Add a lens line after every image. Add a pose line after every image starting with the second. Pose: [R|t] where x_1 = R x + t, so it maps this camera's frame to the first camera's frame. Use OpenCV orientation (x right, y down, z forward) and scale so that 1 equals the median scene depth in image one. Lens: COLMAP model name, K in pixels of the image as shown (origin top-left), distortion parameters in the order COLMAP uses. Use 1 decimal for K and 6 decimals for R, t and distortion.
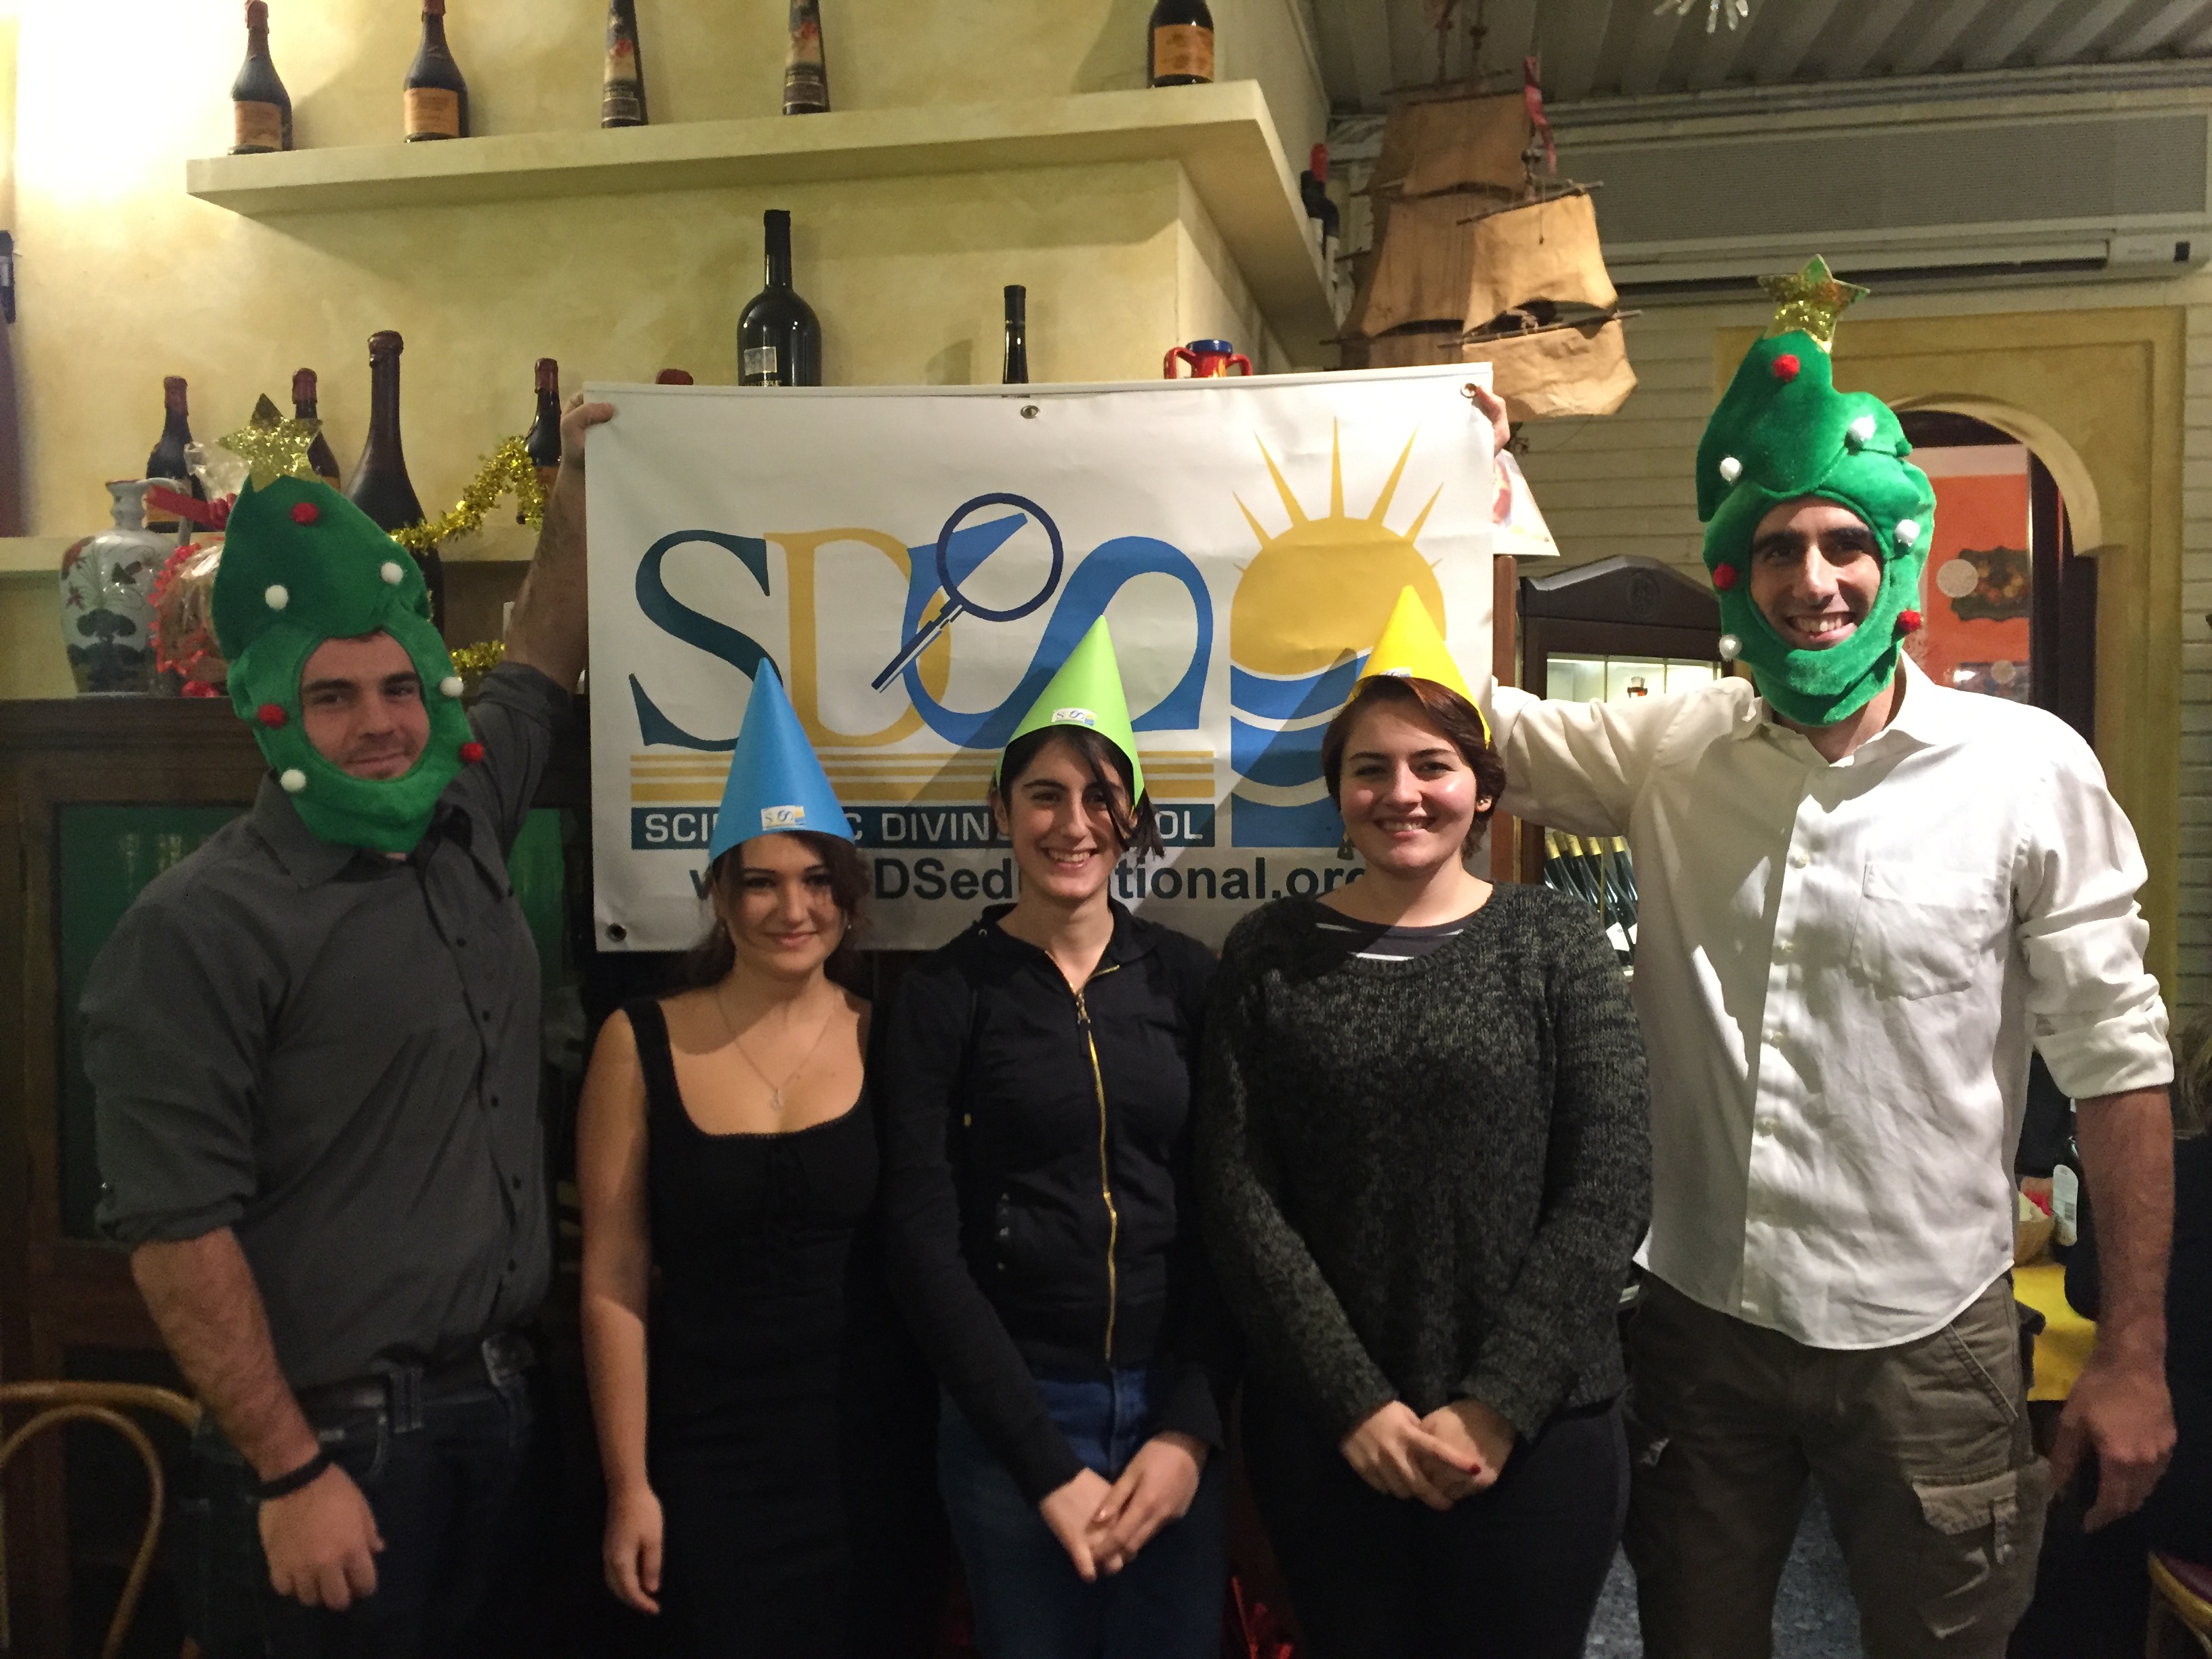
lens RADIAL K [[1897.8, 0, 1101.1], [0, 1897.8, 826.8], [0, 0, 1]] dist [0.087697, -0.133200]
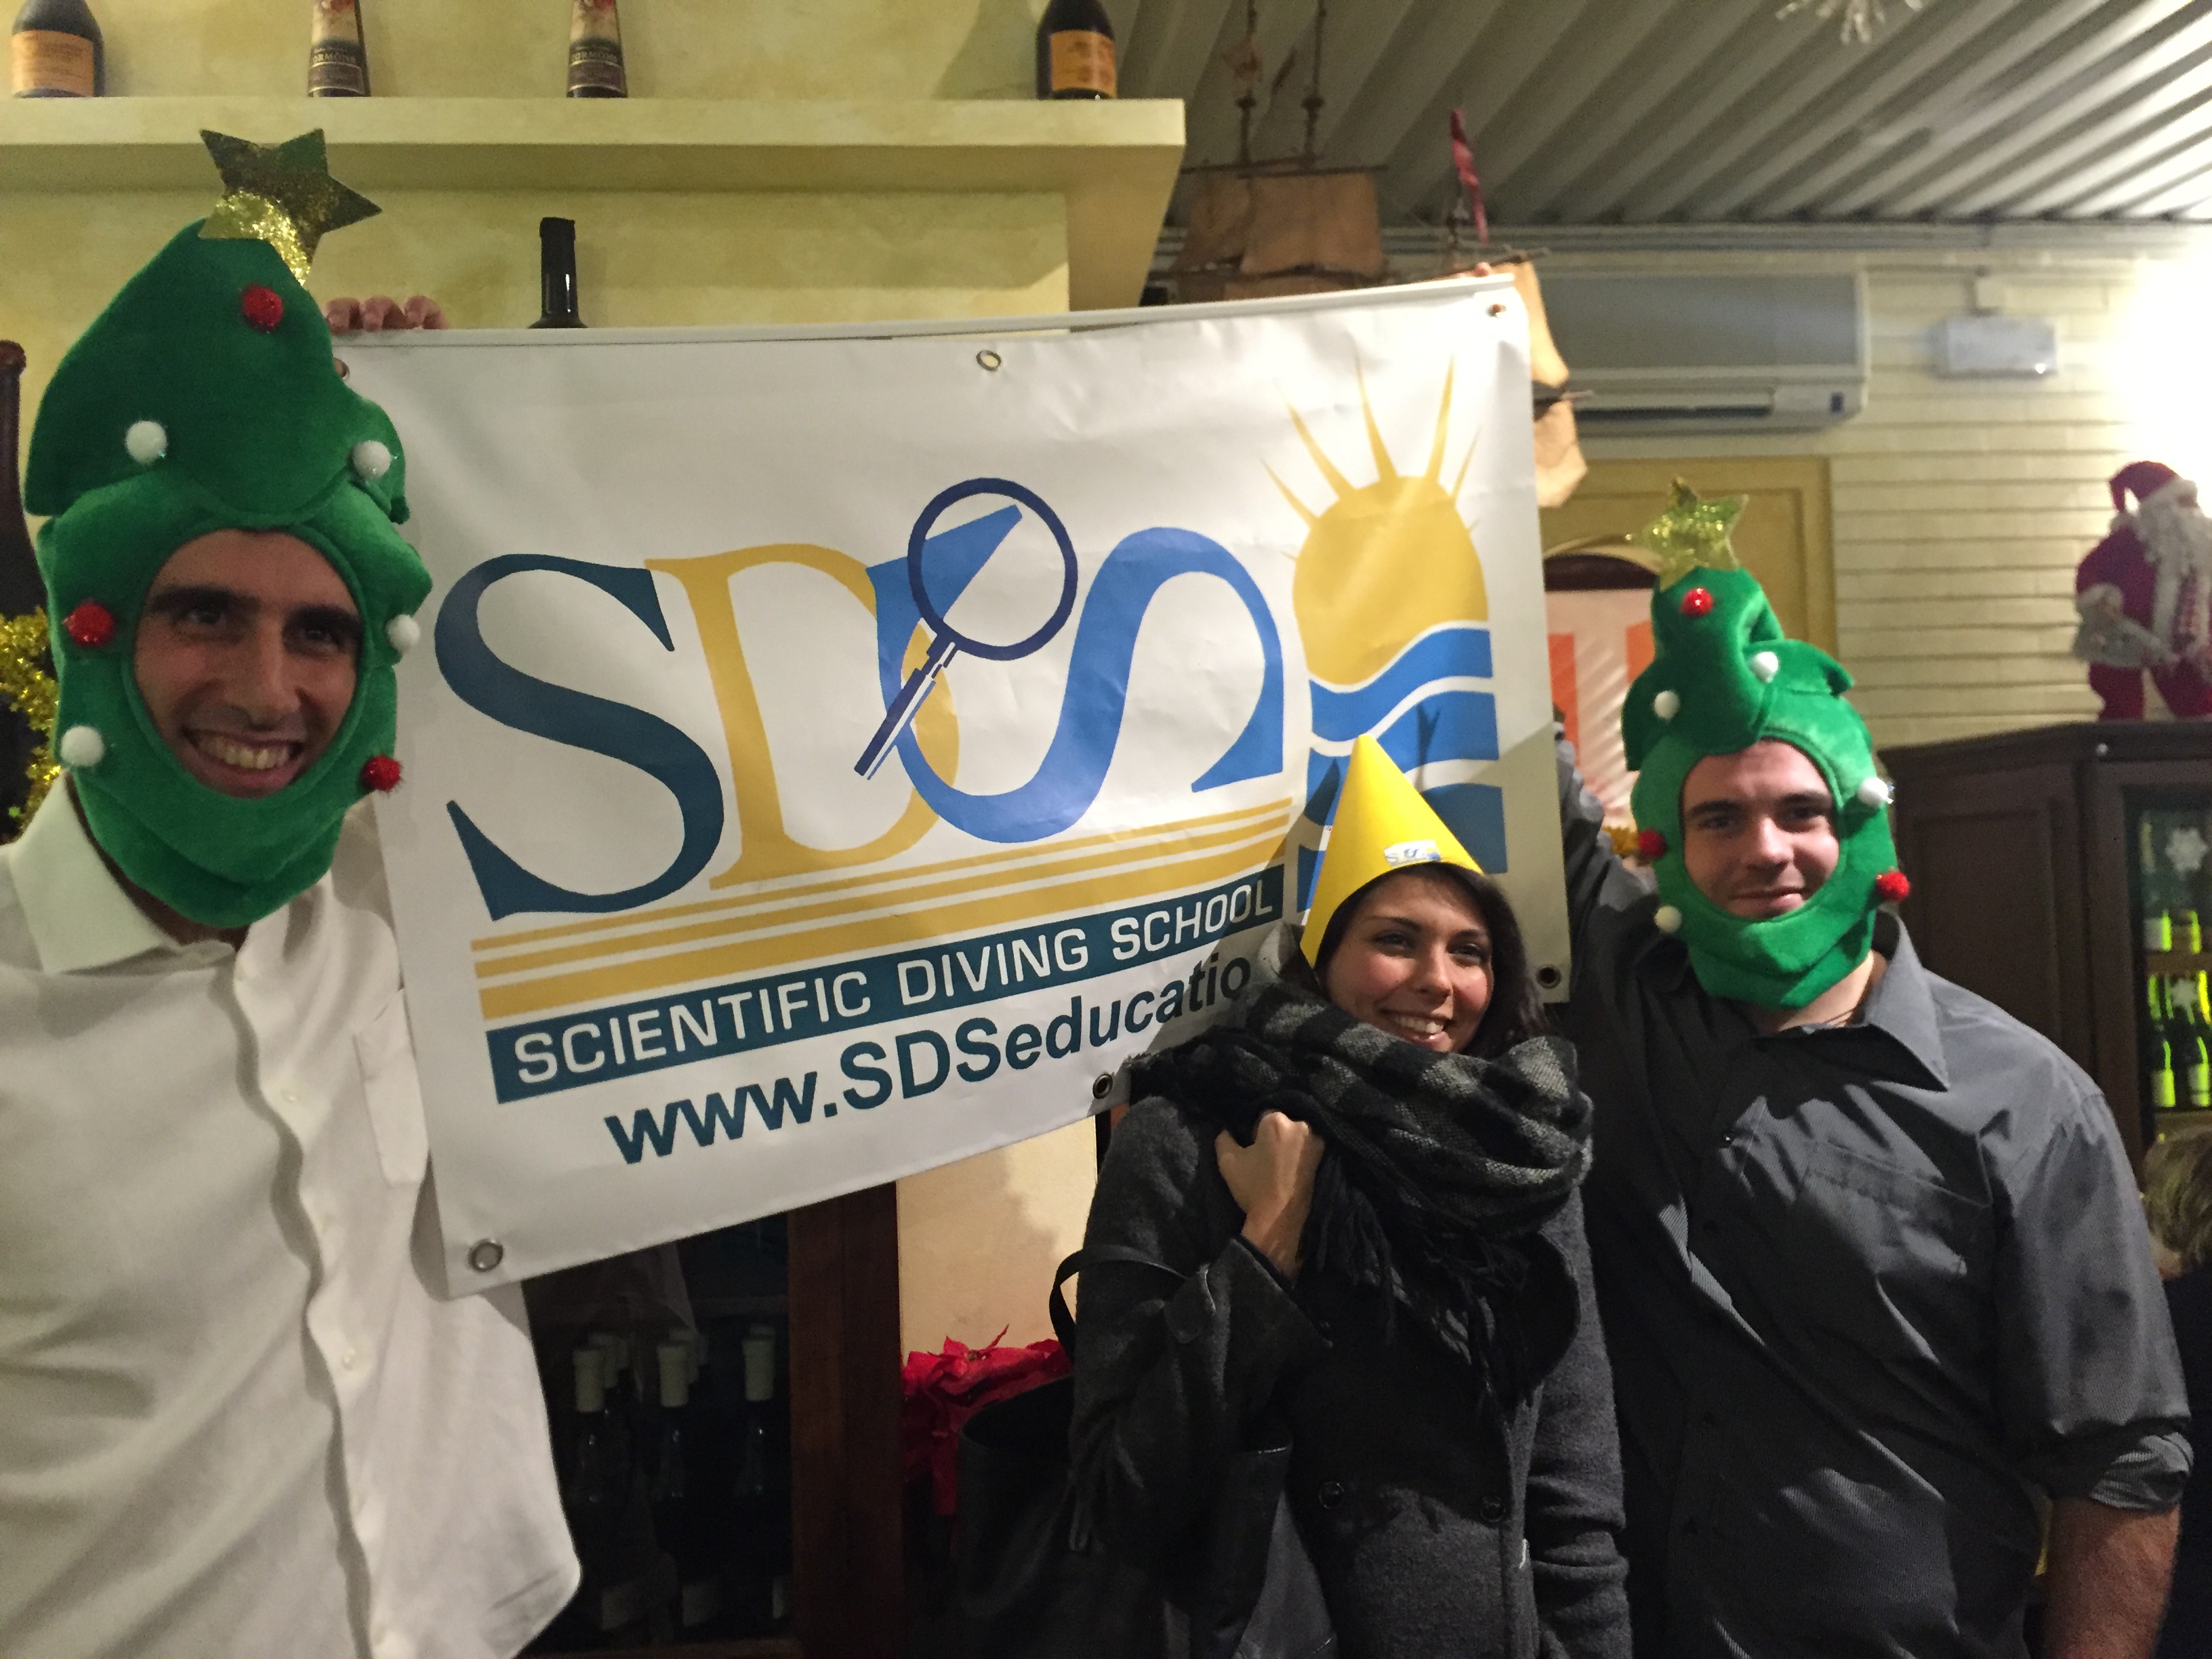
lens RADIAL K [[1897.8, 0, 1101.1], [0, 1897.8, 826.8], [0, 0, 1]] dist [0.087697, -0.133200]
pose [[0.959071, -0.016360, 0.282693, -0.175753], [0.040728, 0.995919, -0.080540, -0.004610], [-0.280222, 0.088757, 0.955823, 0.208667]]
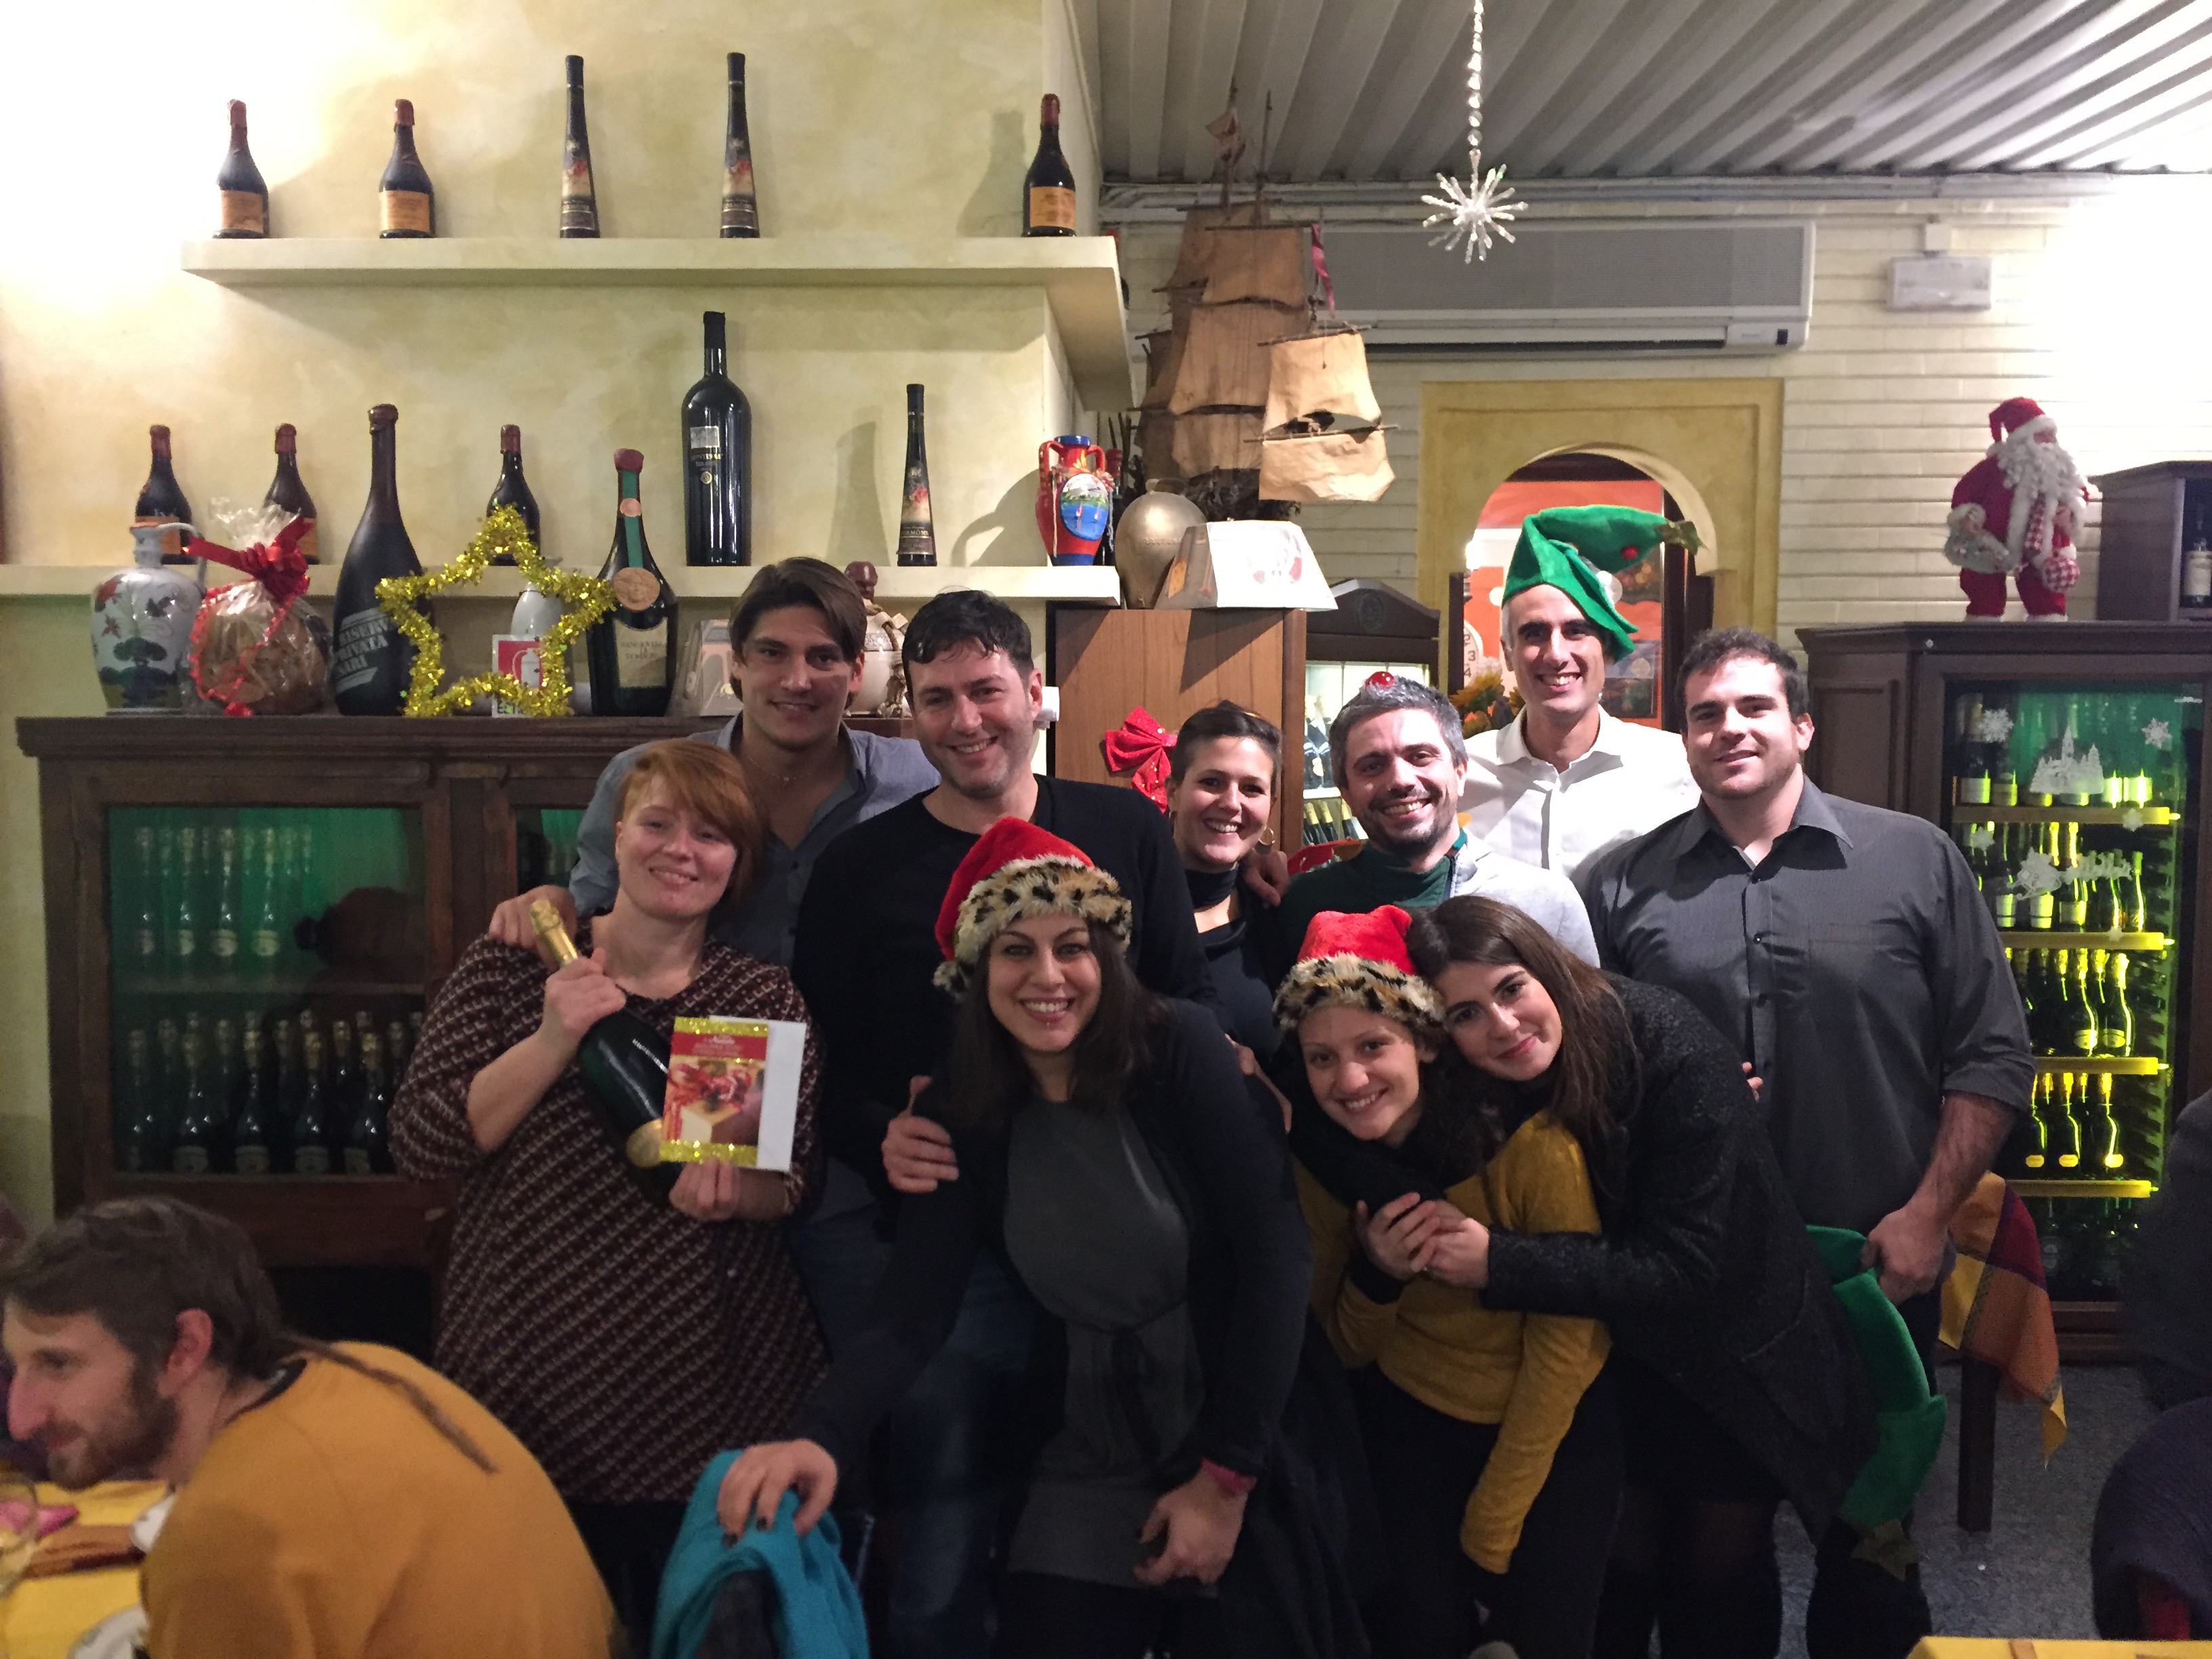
lens RADIAL K [[1884.9, 0, 1101.7], [0, 1884.9, 821.0], [0, 0, 1]] dist [0.070188, -0.086496]
pose [[0.985620, -0.006577, 0.168849, -0.127697], [0.001696, 0.999577, 0.029040, -0.031956], [-0.168969, -0.028336, 0.985214, -0.230685]]
